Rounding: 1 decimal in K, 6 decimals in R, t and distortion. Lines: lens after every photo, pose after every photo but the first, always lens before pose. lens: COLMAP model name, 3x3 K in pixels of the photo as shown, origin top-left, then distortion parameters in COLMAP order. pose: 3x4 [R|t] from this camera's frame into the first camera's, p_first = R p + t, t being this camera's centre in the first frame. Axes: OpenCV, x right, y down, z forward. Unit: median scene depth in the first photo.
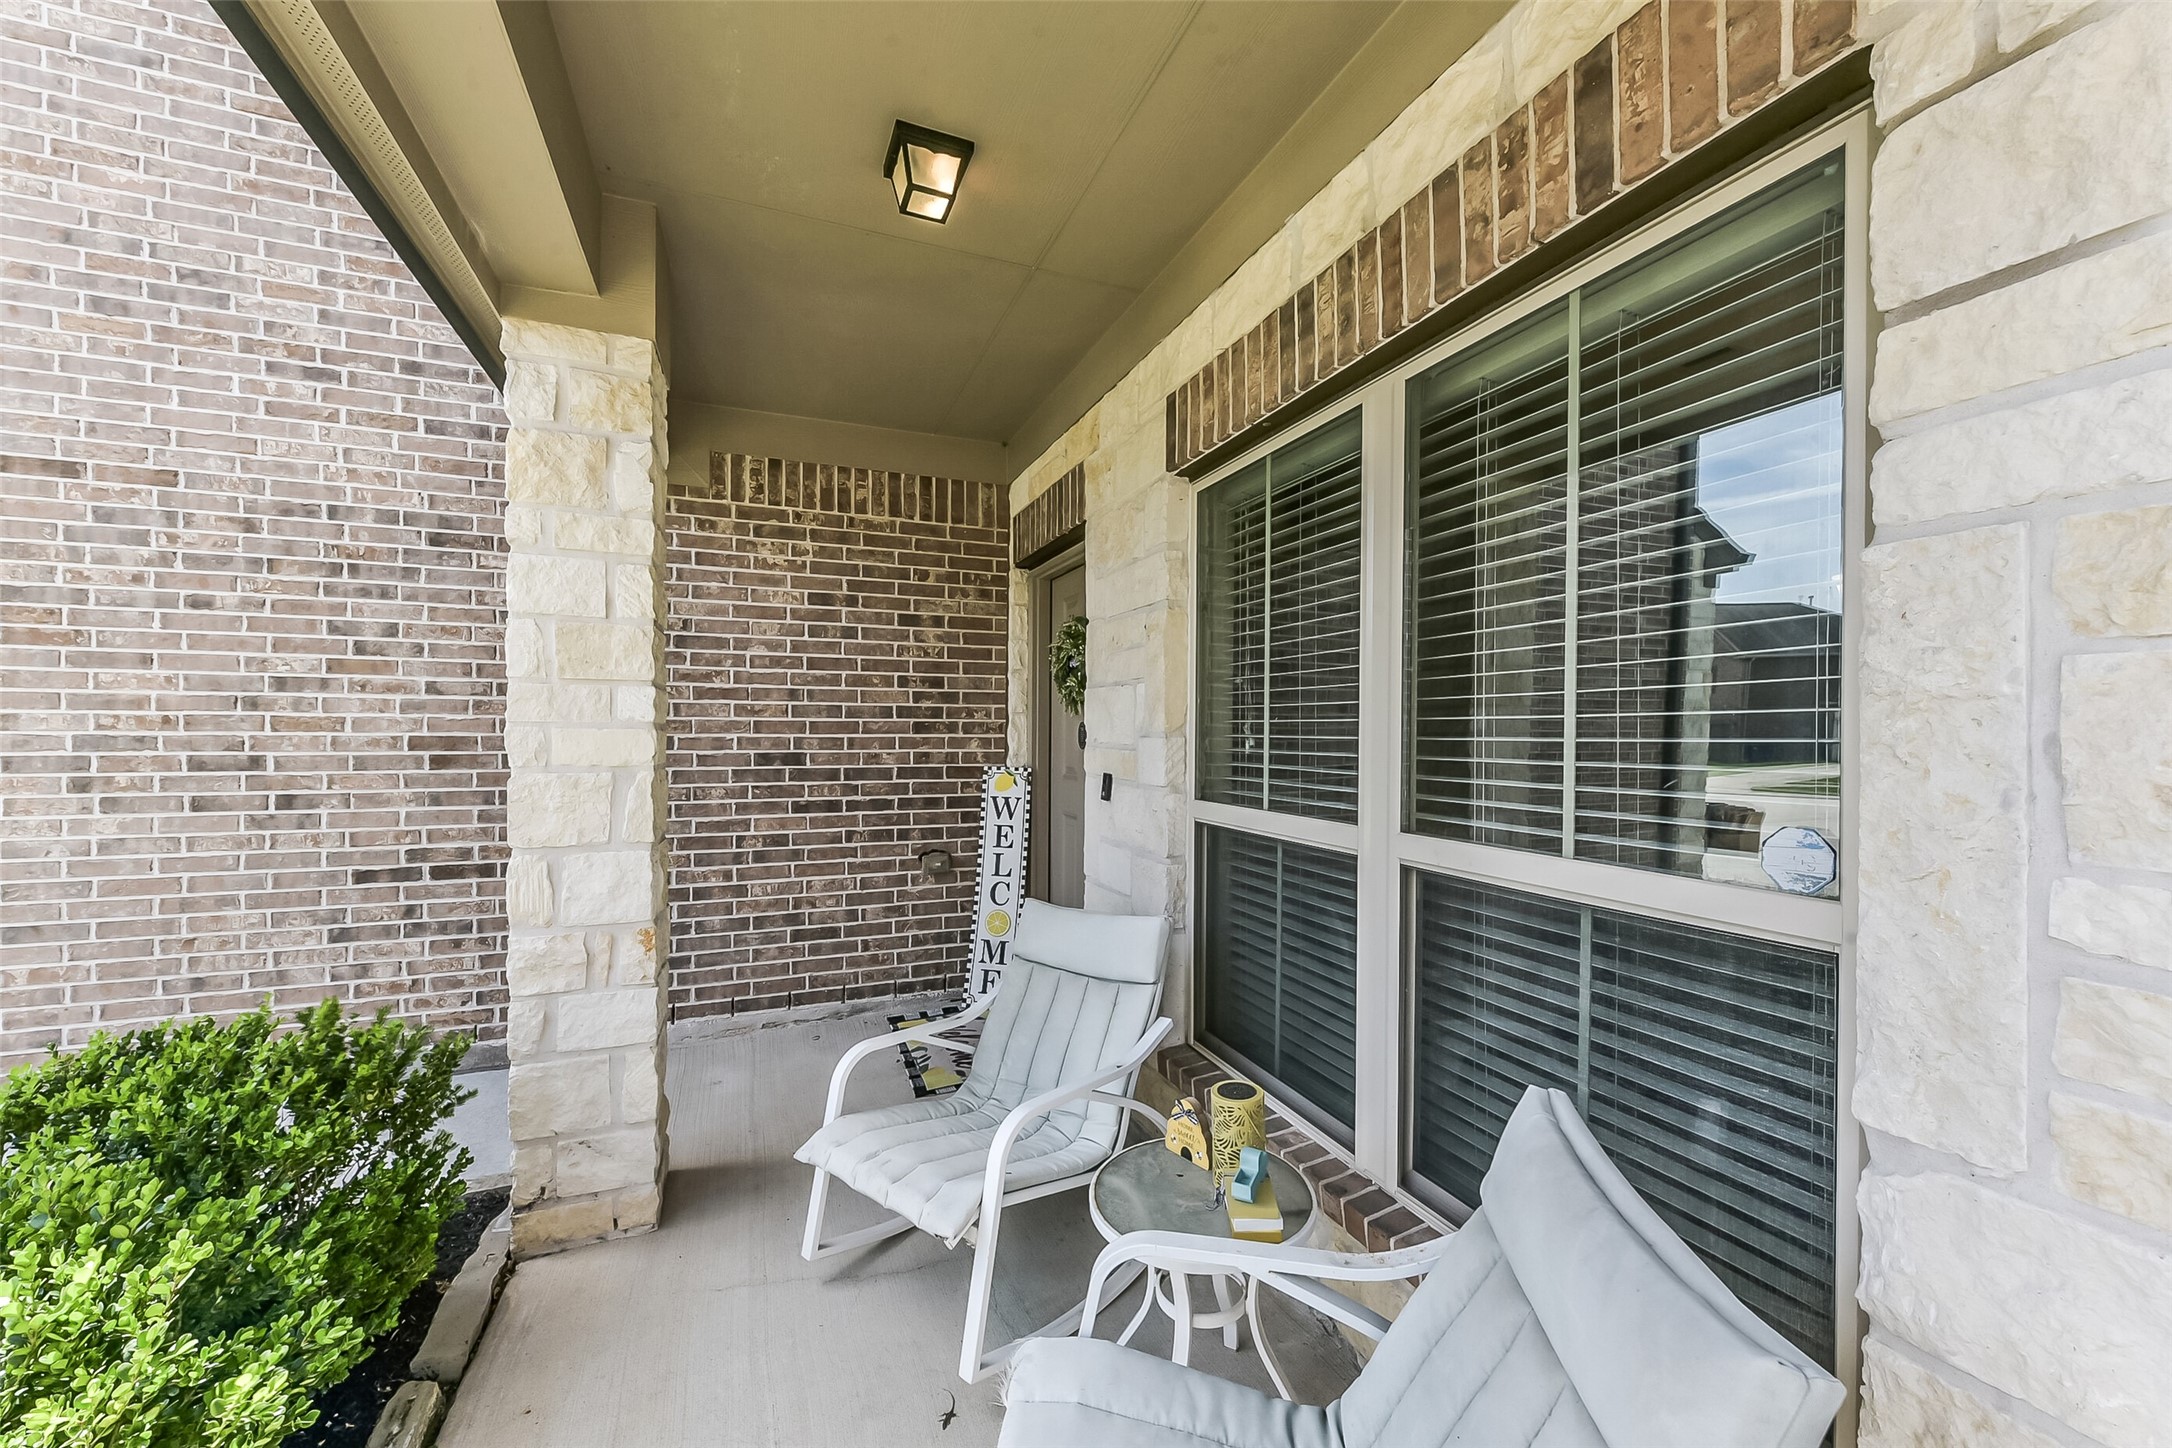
lens RADIAL K [[843.8, 0, 1092.9], [0, 843.8, 730.6], [0, 0, 1]] dist [0.000660, -0.000254]
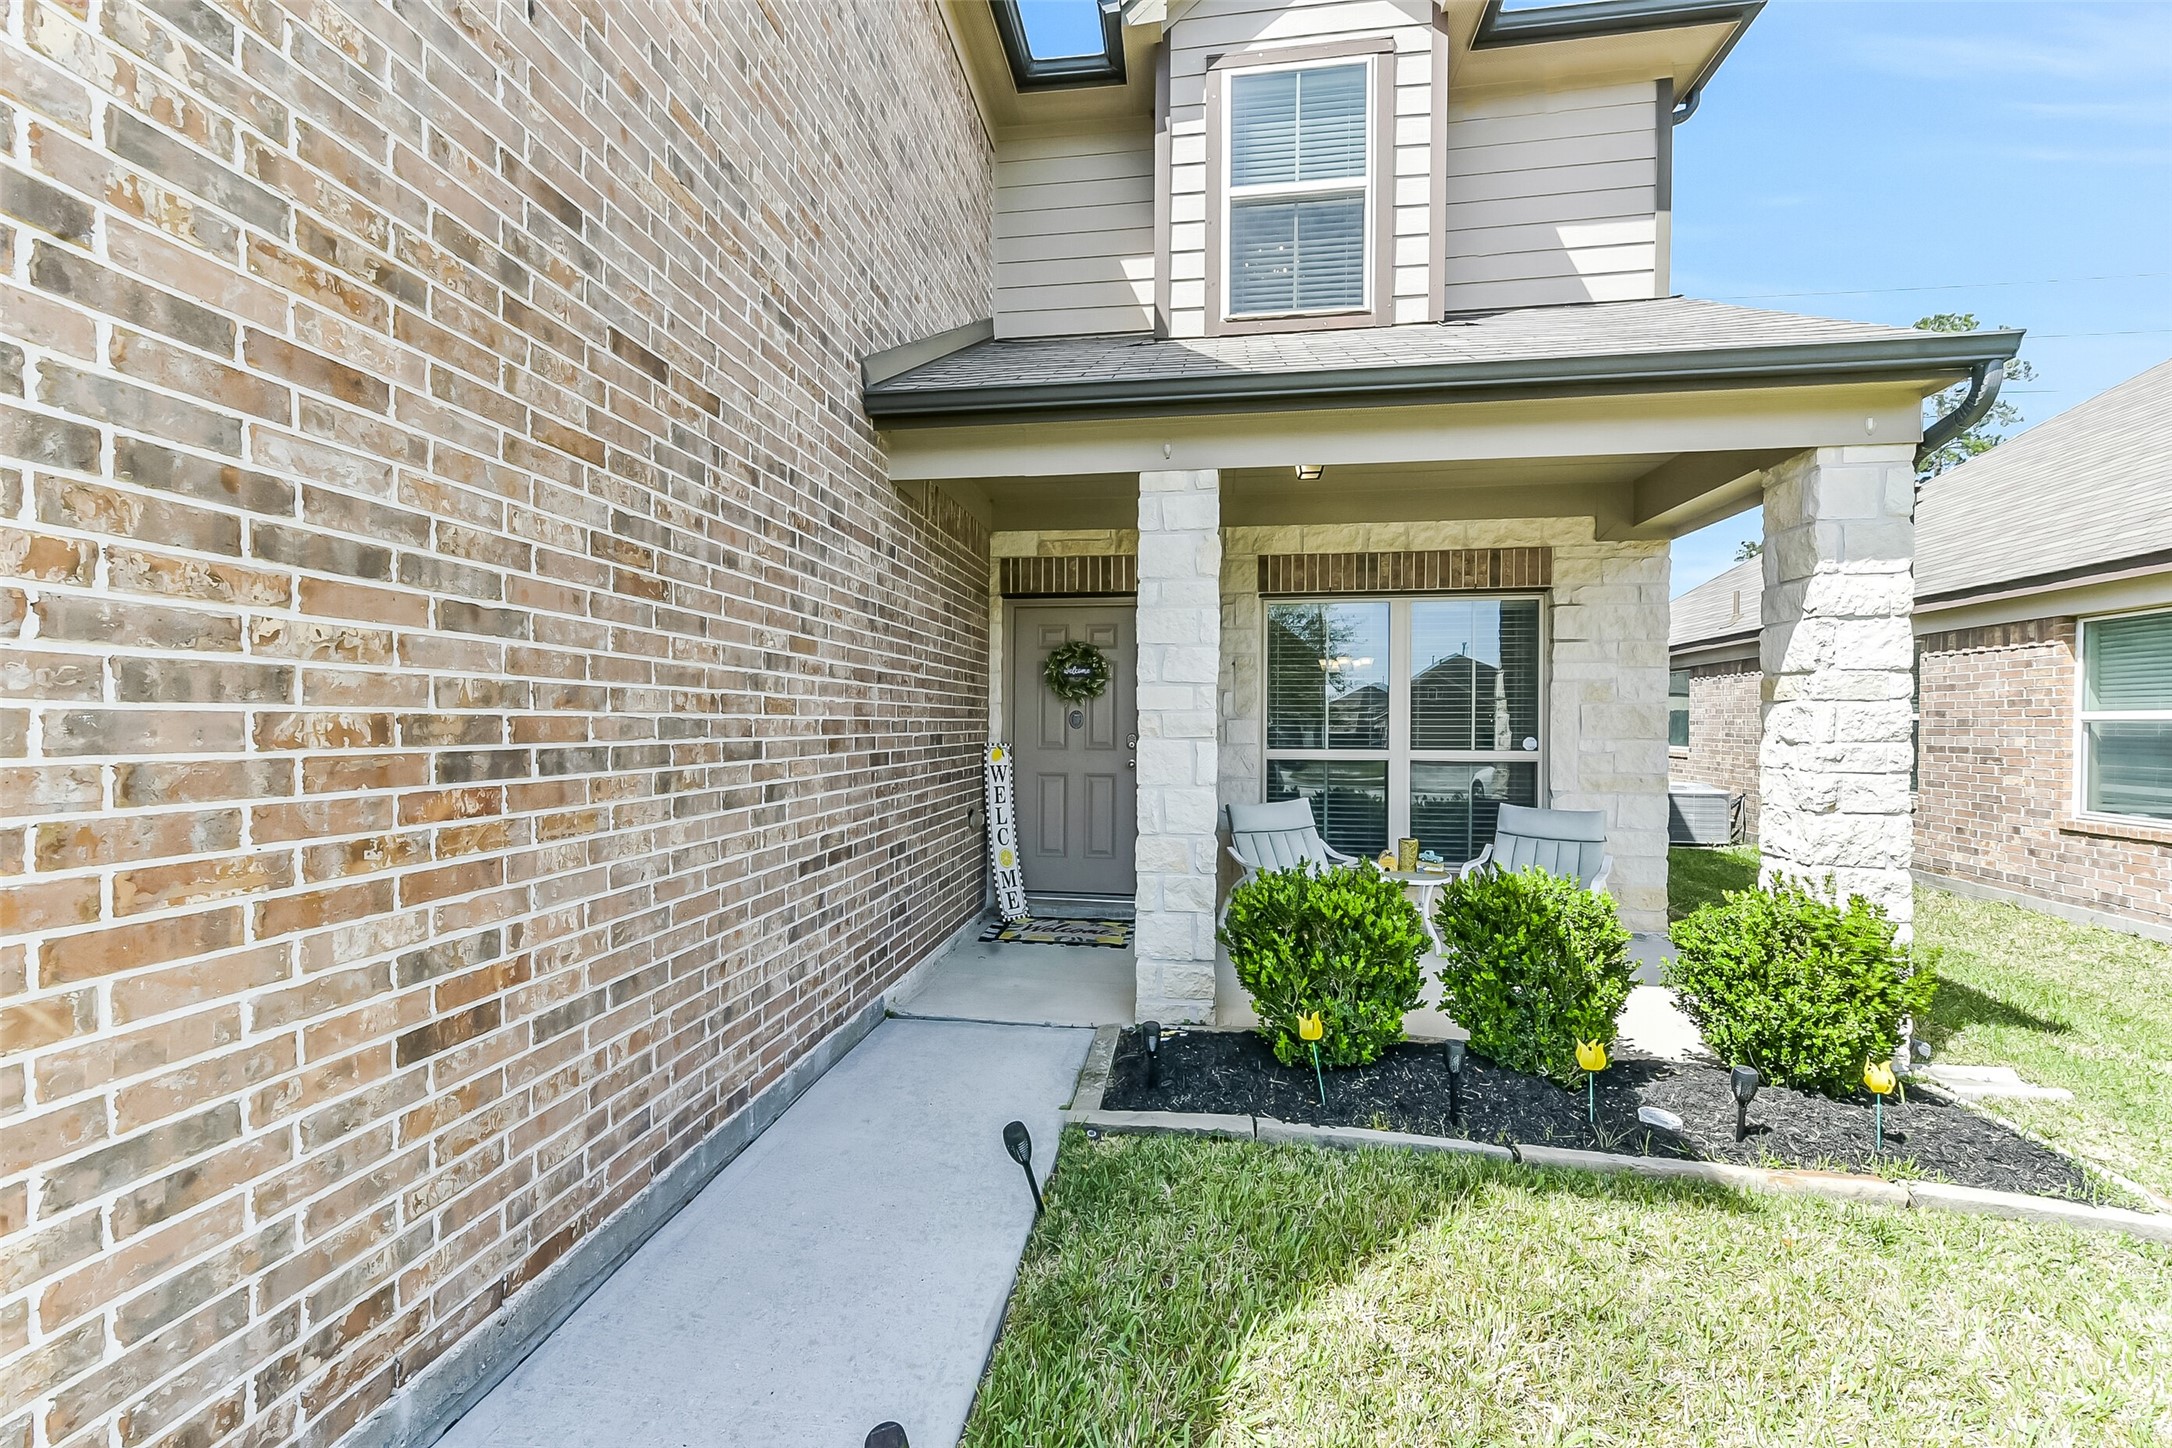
lens RADIAL K [[843.8, 0, 1094.9], [0, 843.8, 722.8], [0, 0, 1]] dist [0.000660, -0.000254]
pose [[0.497398, -0.003644, 0.867515, -1.636621], [-0.001218, 0.999987, 0.004899, 0.005440], [-0.867521, -0.003493, 0.497387, 0.271195]]
